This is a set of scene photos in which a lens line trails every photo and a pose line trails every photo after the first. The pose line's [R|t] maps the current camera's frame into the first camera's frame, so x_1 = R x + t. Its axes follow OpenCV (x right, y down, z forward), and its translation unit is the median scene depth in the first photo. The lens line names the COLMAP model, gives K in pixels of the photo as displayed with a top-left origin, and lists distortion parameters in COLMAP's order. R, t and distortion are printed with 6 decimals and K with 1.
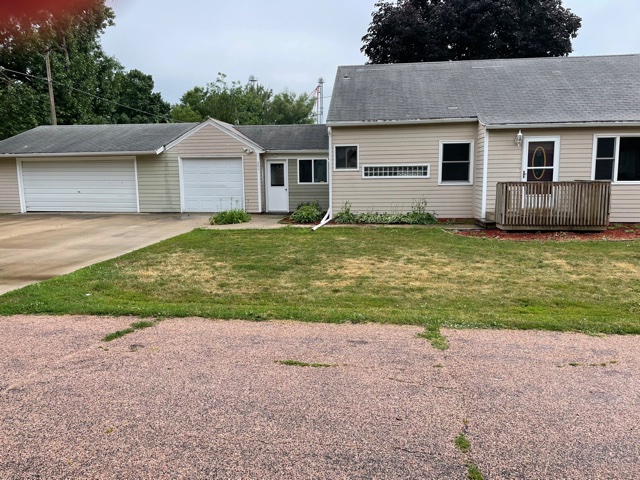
lens RADIAL K [[481.4, 0, 320.7], [0, 481.4, 233.5], [0, 0, 1]] dist [0.066782, -0.024822]
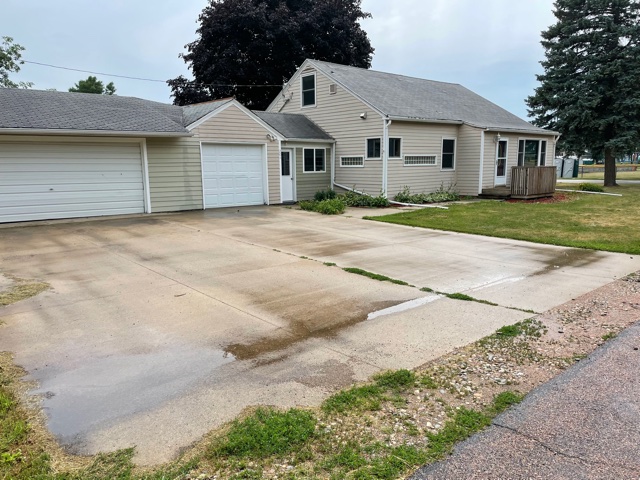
lens RADIAL K [[481.4, 0, 322.3], [0, 481.4, 244.3], [0, 0, 1]] dist [0.066782, -0.024822]
pose [[0.664501, -0.120738, 0.737469, -0.941416], [0.095778, 0.992483, 0.076187, -0.033088], [-0.741124, 0.020008, 0.671070, 0.355046]]
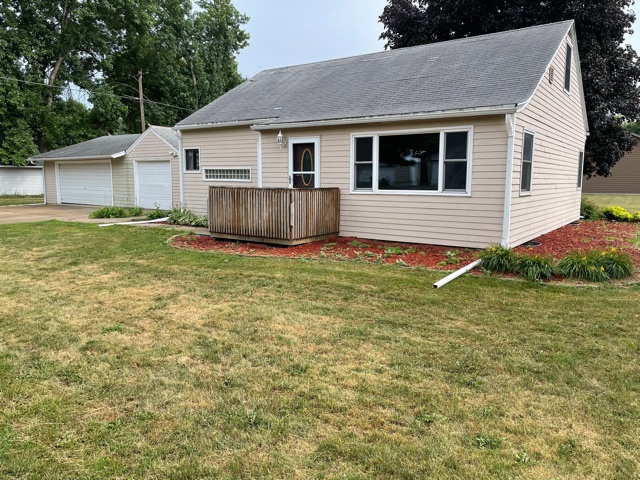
lens RADIAL K [[481.4, 0, 317.8], [0, 481.4, 240.6], [0, 0, 1]] dist [0.066782, -0.024822]
pose [[0.885641, 0.073707, -0.458484, 0.776355], [-0.070690, 0.997215, 0.023766, -0.029647], [0.458959, 0.011362, 0.888385, 0.206095]]
